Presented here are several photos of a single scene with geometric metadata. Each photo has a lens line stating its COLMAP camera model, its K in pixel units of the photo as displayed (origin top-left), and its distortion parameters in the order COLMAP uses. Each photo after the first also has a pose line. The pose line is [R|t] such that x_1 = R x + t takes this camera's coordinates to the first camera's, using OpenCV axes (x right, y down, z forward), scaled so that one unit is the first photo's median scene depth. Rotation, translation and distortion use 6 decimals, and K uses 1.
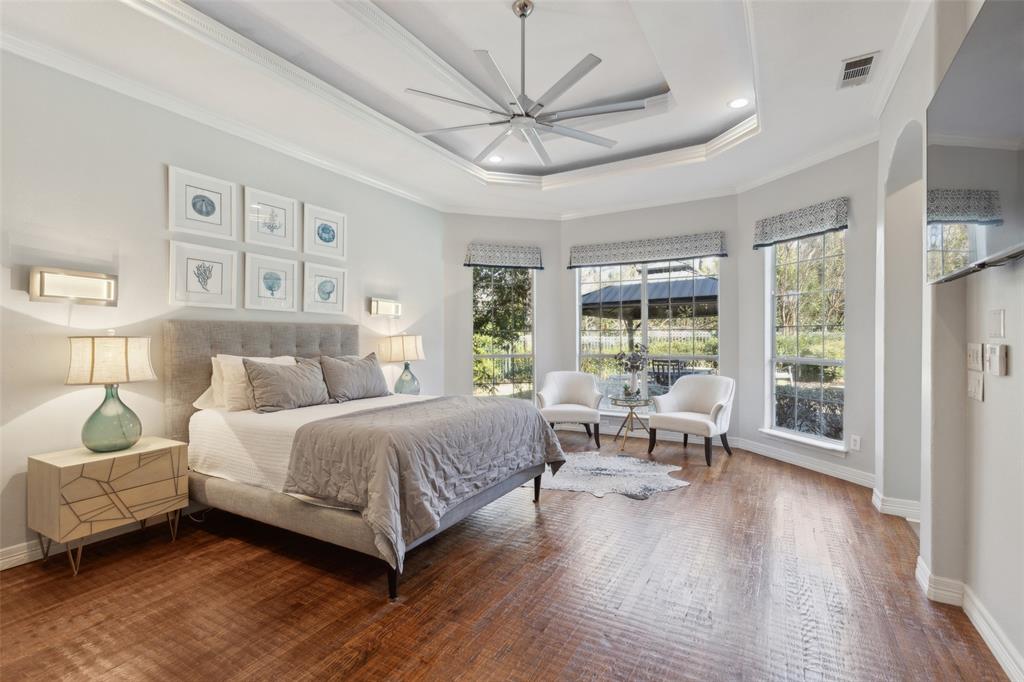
lens RADIAL K [[463.7, 0, 515.6], [0, 463.7, 336.9], [0, 0, 1]] dist [0.005971, 0.000273]
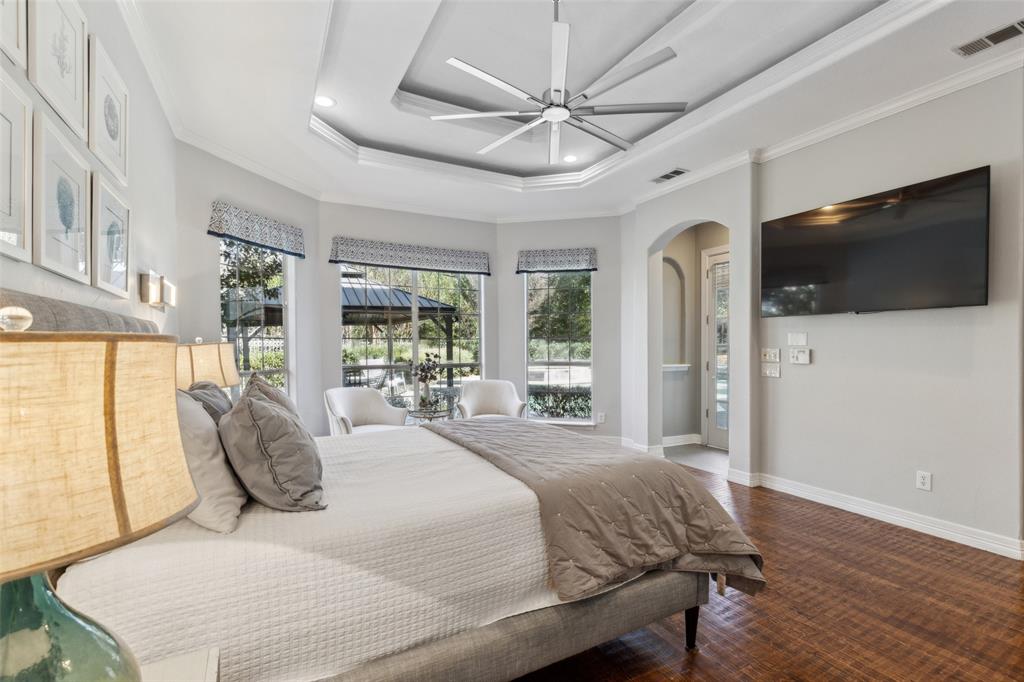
lens RADIAL K [[463.7, 0, 513.3], [0, 463.7, 349.3], [0, 0, 1]] dist [0.005971, 0.000273]
pose [[0.528150, -0.004909, 0.849137, -0.522898], [0.000095, 0.999984, 0.005722, 0.002184], [-0.849151, -0.002942, 0.528142, 0.370388]]
